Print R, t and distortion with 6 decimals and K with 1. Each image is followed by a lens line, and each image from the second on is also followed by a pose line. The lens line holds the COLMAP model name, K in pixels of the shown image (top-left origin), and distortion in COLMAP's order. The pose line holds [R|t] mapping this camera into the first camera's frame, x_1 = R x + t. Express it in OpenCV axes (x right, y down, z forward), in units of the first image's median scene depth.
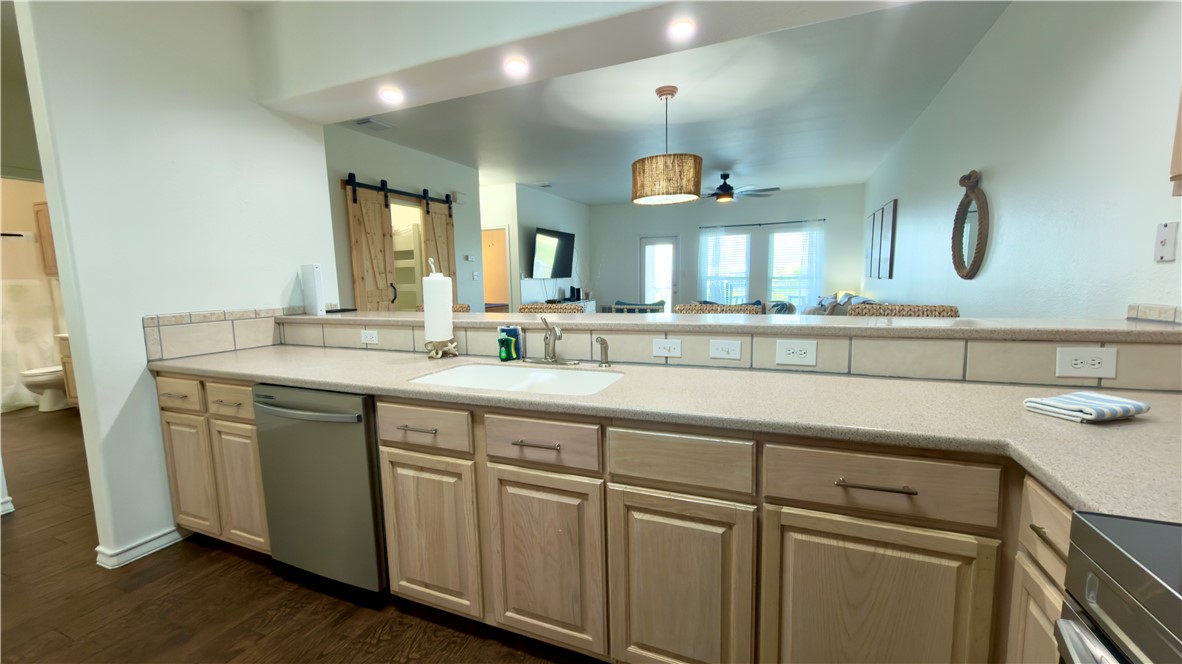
lens RADIAL K [[475.1, 0, 589.5], [0, 475.1, 332.8], [0, 0, 1]] dist [-0.003707, 0.001401]
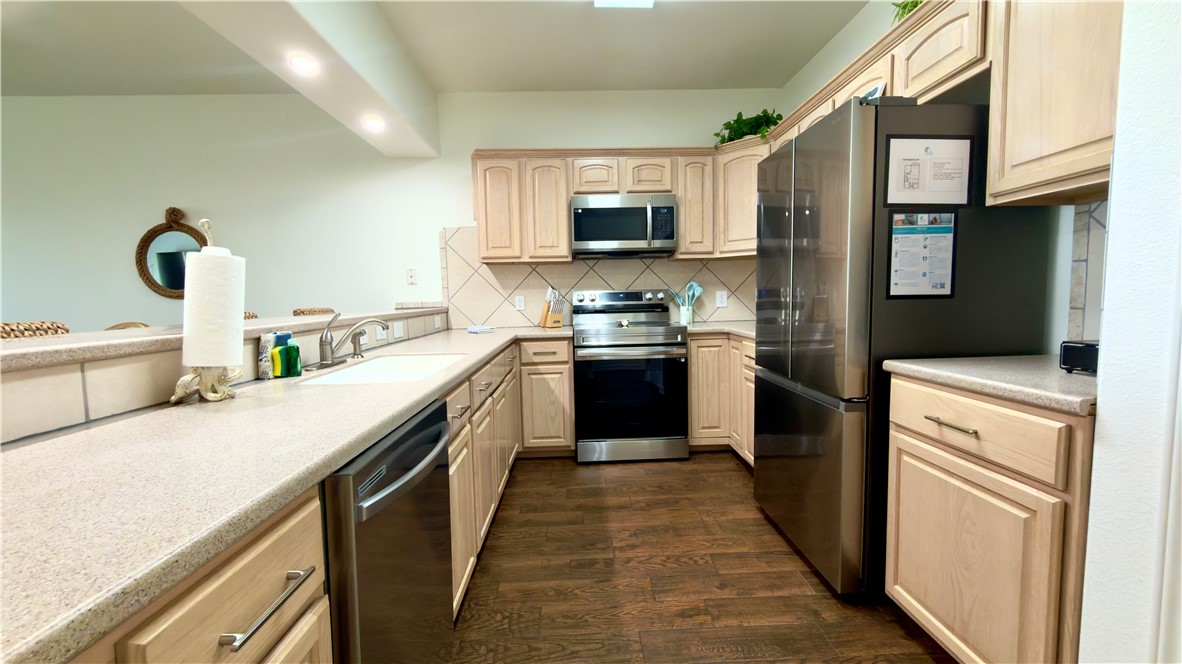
lens RADIAL K [[475.1, 0, 585.4], [0, 475.1, 336.6], [0, 0, 1]] dist [-0.003707, 0.001401]
pose [[-0.409302, -0.049209, 0.911071, -1.116167], [0.131113, 0.985009, 0.112105, -0.028801], [-0.902929, 0.165338, -0.396714, 0.917281]]
